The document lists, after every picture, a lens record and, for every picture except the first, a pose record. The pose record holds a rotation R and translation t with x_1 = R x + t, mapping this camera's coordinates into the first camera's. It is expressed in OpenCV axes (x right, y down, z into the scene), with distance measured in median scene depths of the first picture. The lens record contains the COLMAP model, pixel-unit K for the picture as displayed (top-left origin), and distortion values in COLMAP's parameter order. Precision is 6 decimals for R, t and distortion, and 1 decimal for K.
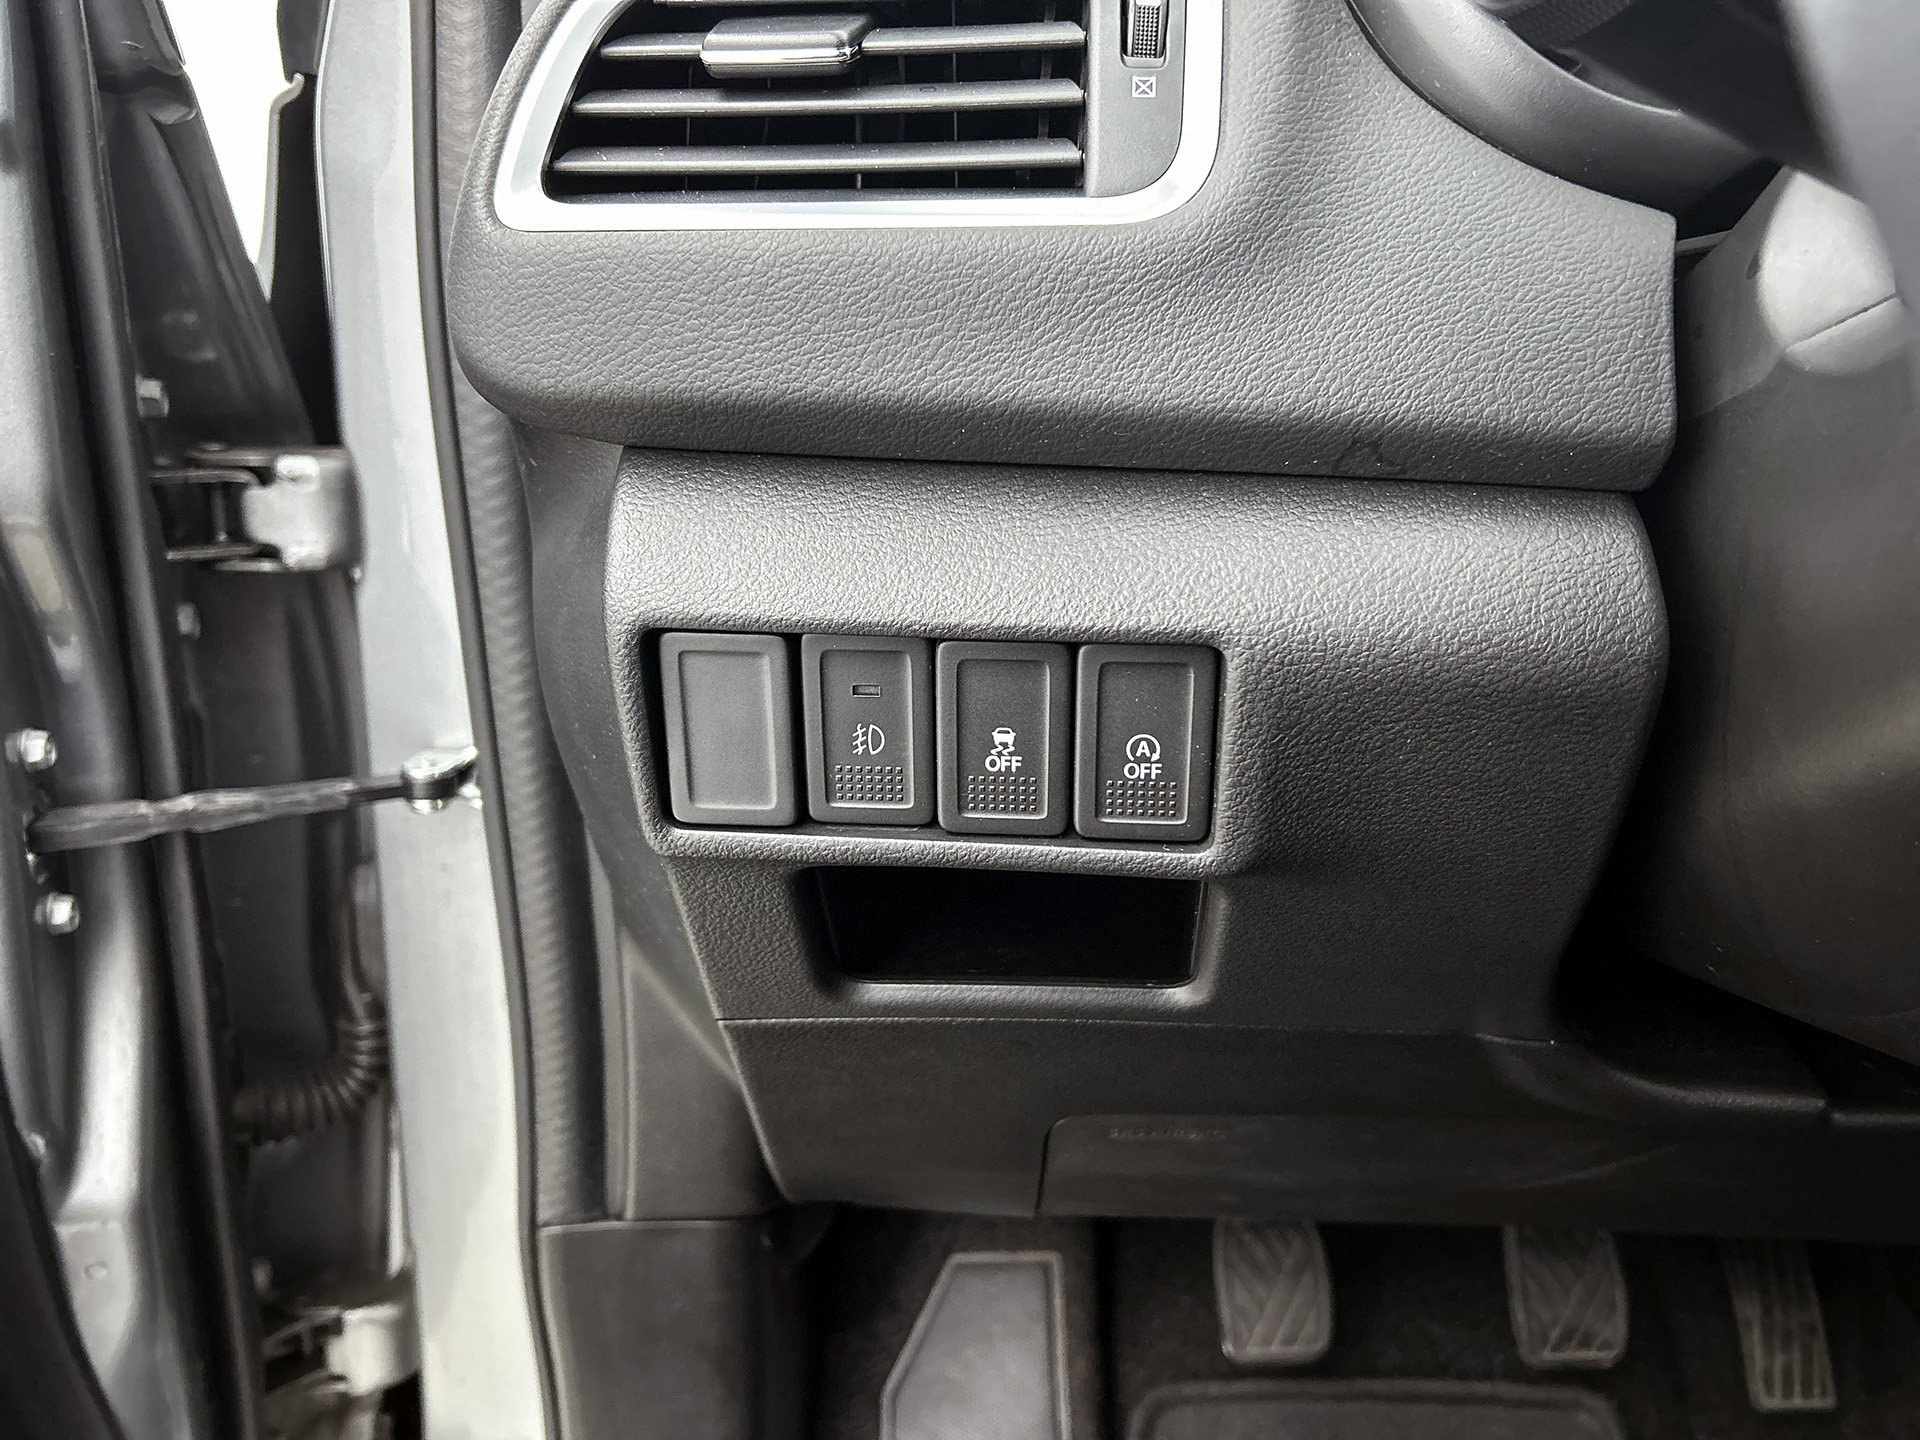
lens RADIAL K [[1502.7, 0, 995.0], [0, 1502.7, 742.1], [0, 0, 1]] dist [0.000714, -0.001919]
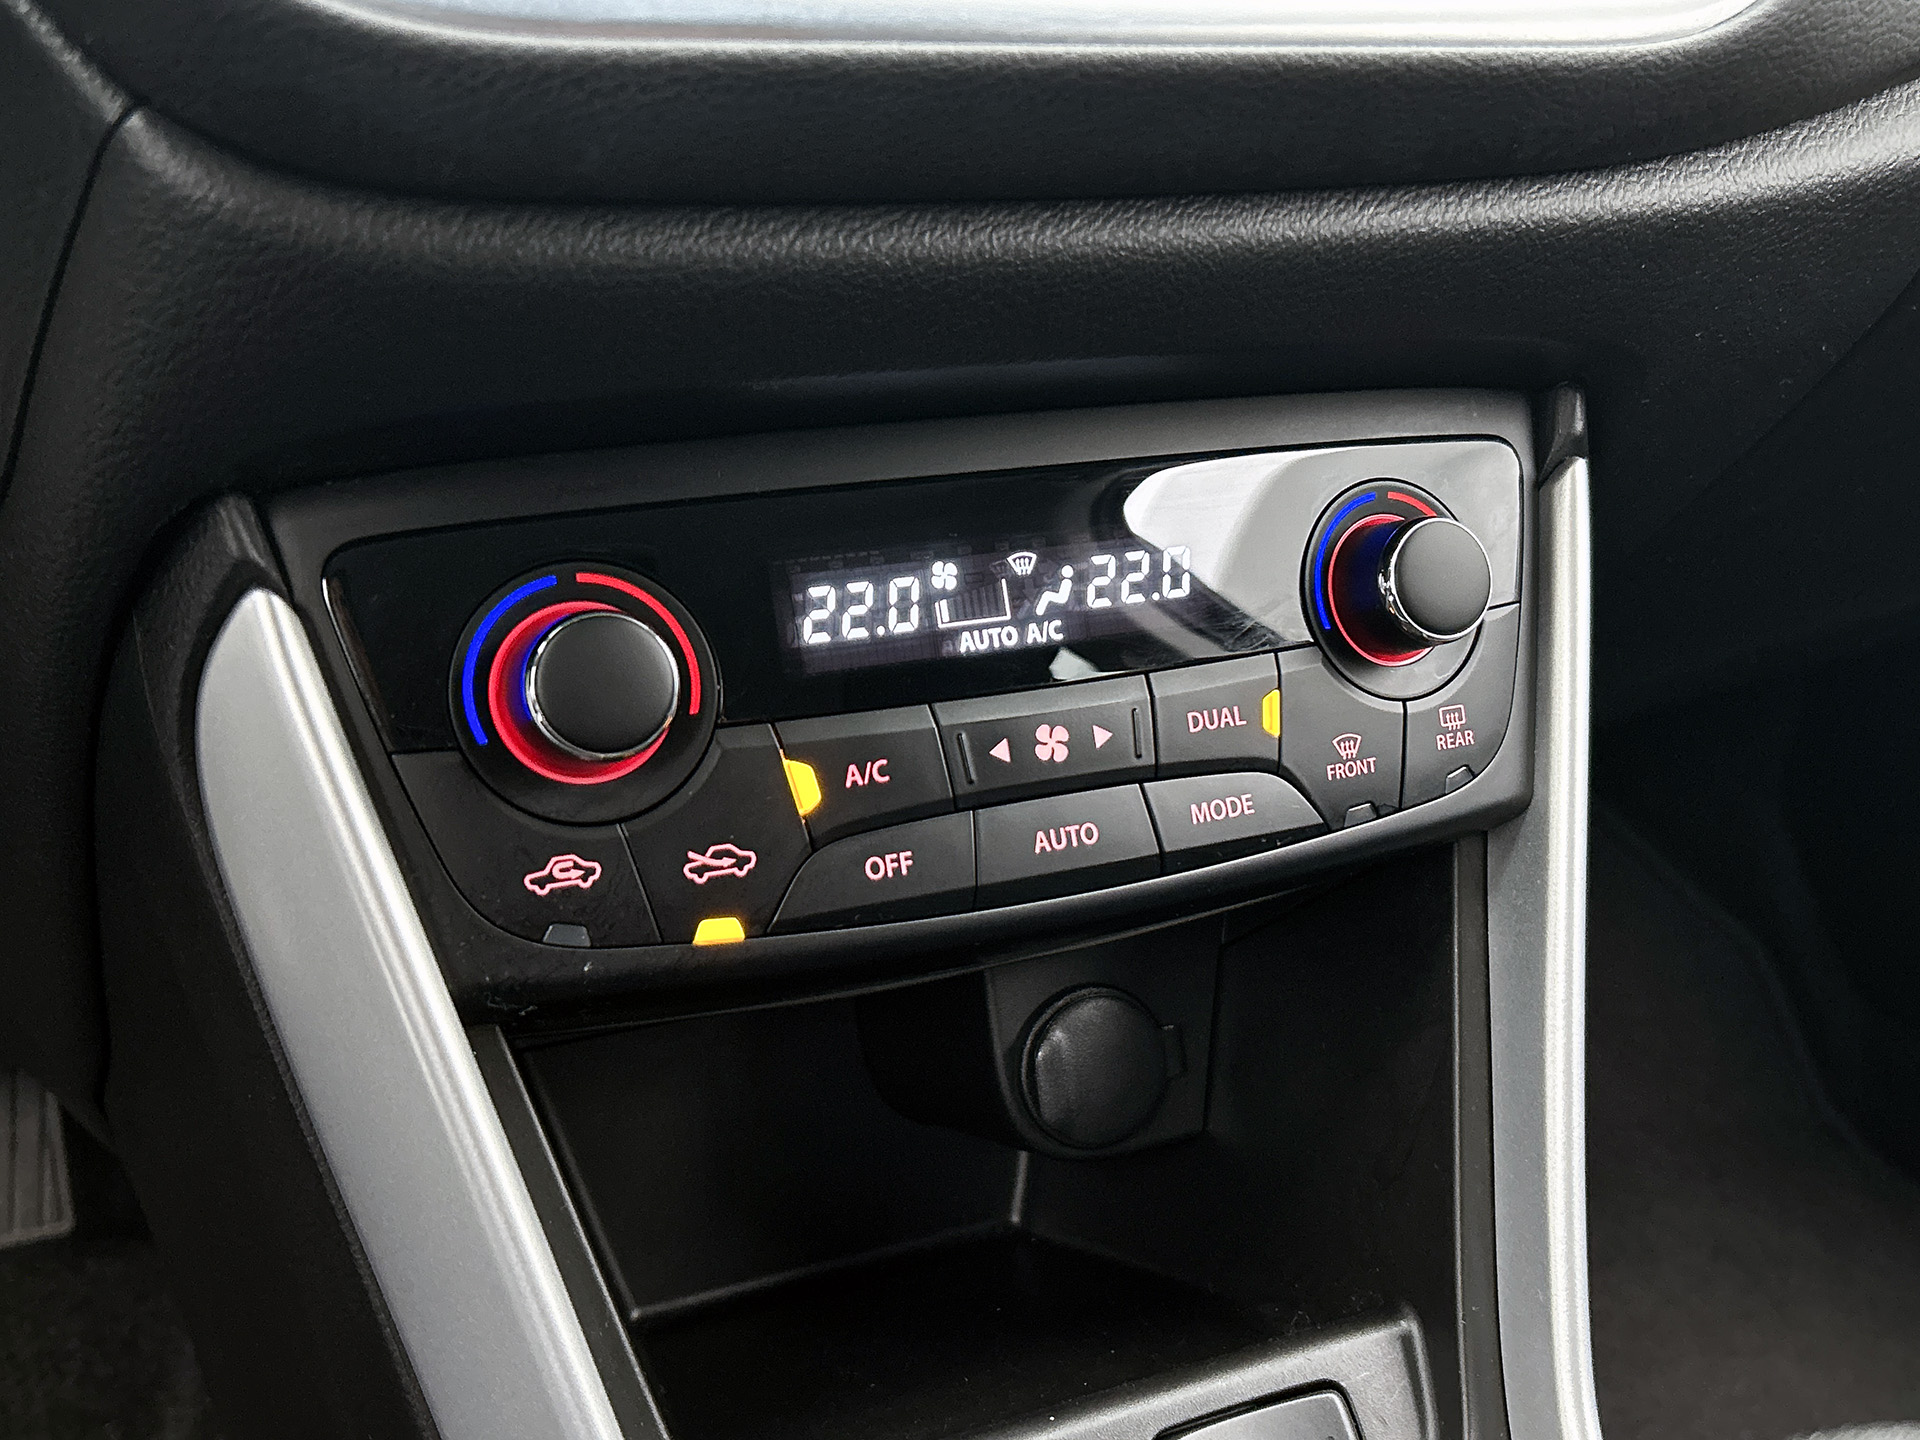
lens RADIAL K [[1903.7, 0, 963.6], [0, 1903.7, 733.0], [0, 0, 1]] dist [0.122554, -0.286224]
pose [[0.914747, -0.130200, 0.382472, 0.859914], [0.069521, 0.983256, 0.168447, 0.093558], [-0.398000, -0.127497, 0.908483, -0.023954]]
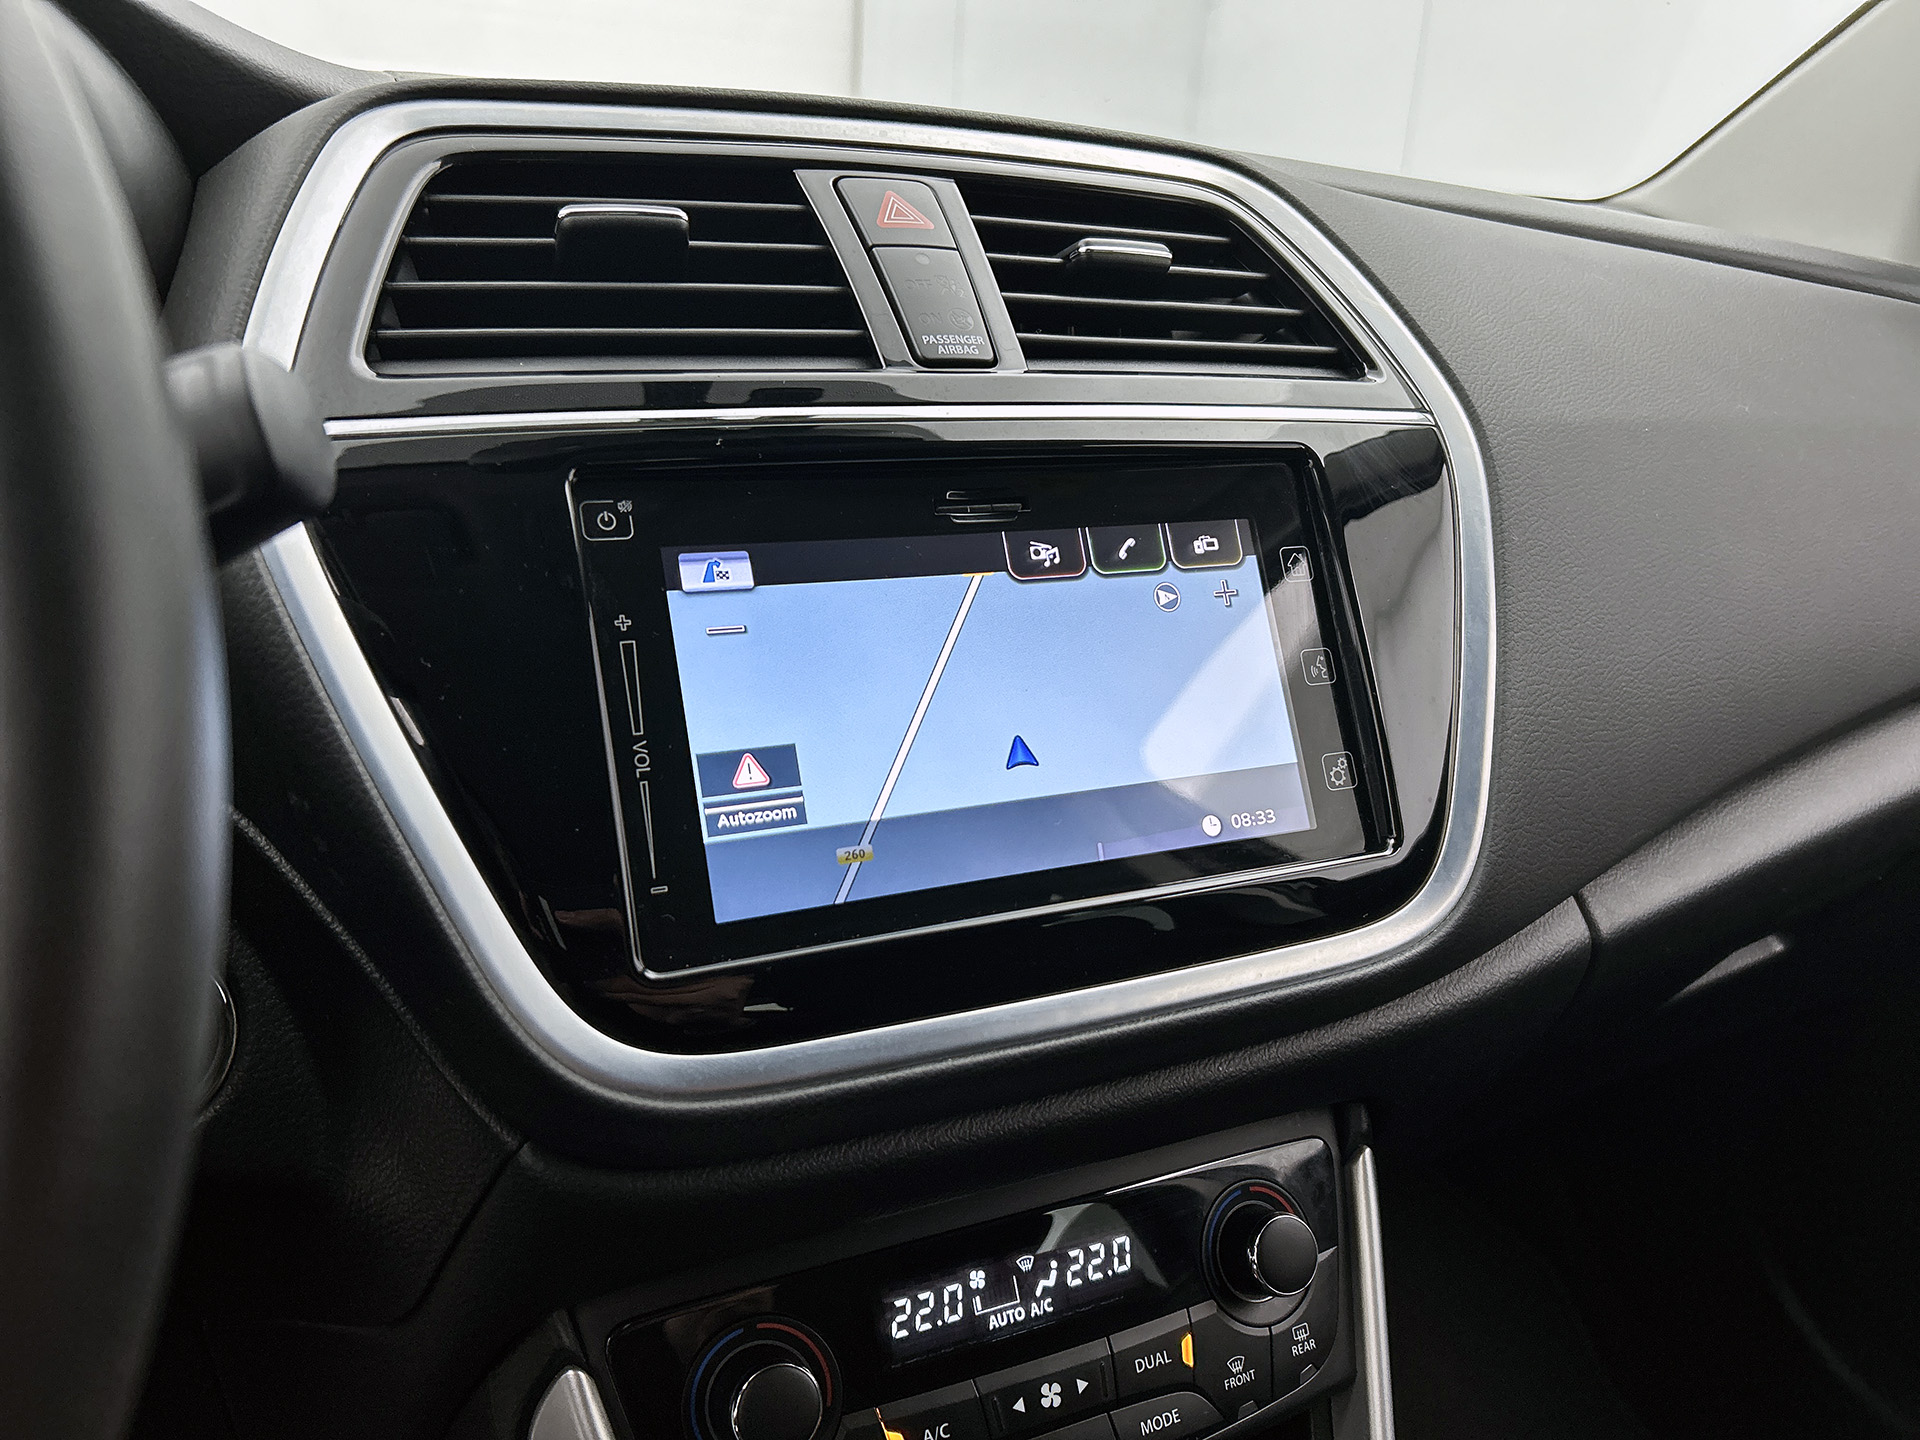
lens RADIAL K [[1458.5, 0, 966.3], [0, 1458.5, 721.6], [0, 0, 1]] dist [0.010892, -0.036308]
pose [[0.902684, -0.091935, 0.420368, 0.804652], [0.107082, 0.994171, -0.012518, -0.119642], [-0.416767, 0.056313, 0.907267, -0.144603]]
